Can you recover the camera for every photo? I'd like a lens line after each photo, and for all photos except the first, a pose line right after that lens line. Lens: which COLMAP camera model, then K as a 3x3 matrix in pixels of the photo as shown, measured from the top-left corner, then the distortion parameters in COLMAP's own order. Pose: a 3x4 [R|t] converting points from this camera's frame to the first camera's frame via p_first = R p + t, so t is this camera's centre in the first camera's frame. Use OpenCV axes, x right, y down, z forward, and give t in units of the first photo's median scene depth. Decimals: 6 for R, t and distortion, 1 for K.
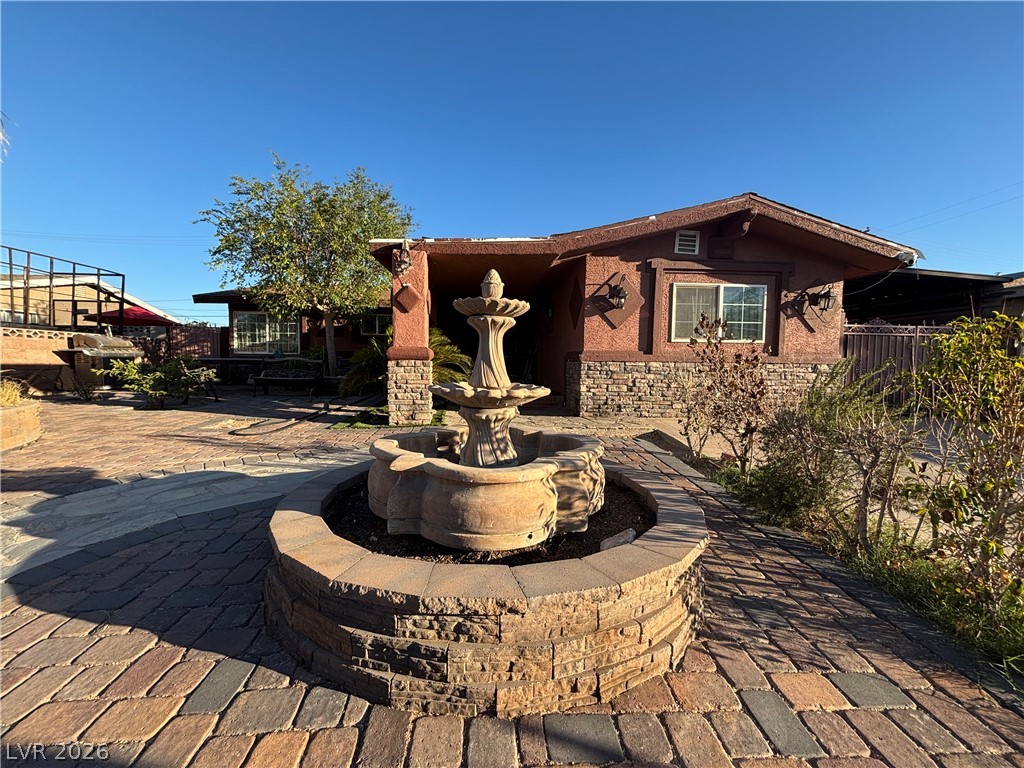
lens RADIAL K [[408.3, 0, 510.8], [0, 408.3, 381.2], [0, 0, 1]] dist [-0.000138, 0.000181]
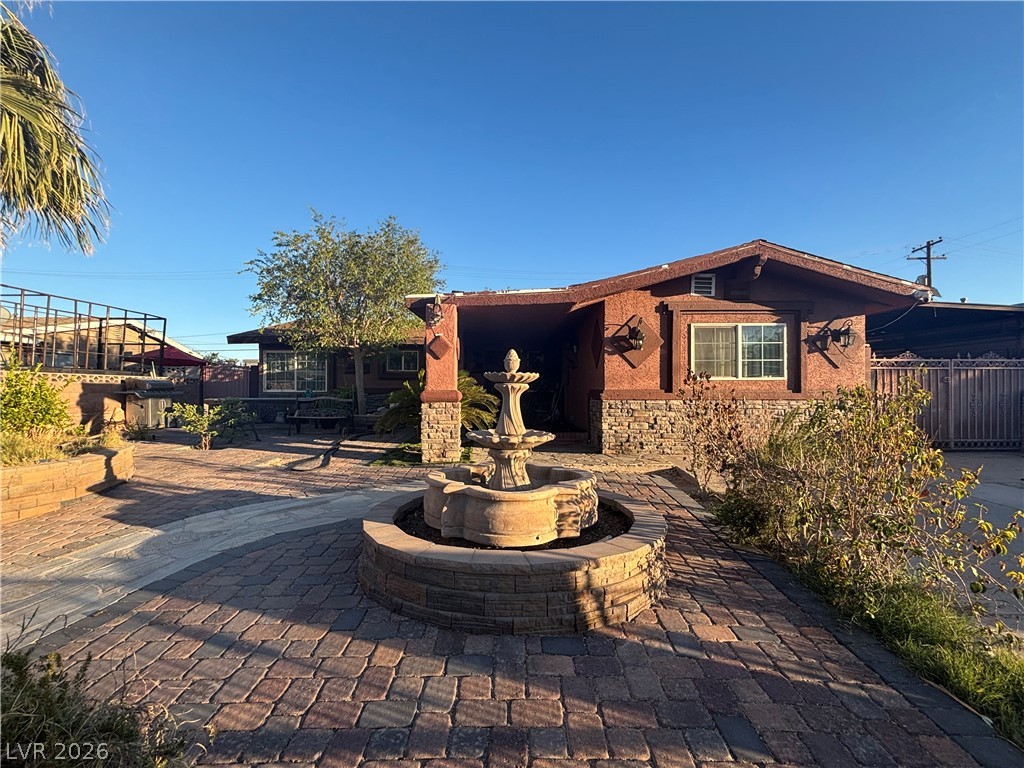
lens RADIAL K [[474.0, 0, 512.2], [0, 474.0, 382.9], [0, 0, 1]] dist [0.004202, -0.000206]
pose [[0.997783, -0.013511, -0.065164, 0.023865], [0.009632, 0.998183, -0.059475, -0.025151], [0.065849, 0.058715, 0.996101, -0.237799]]
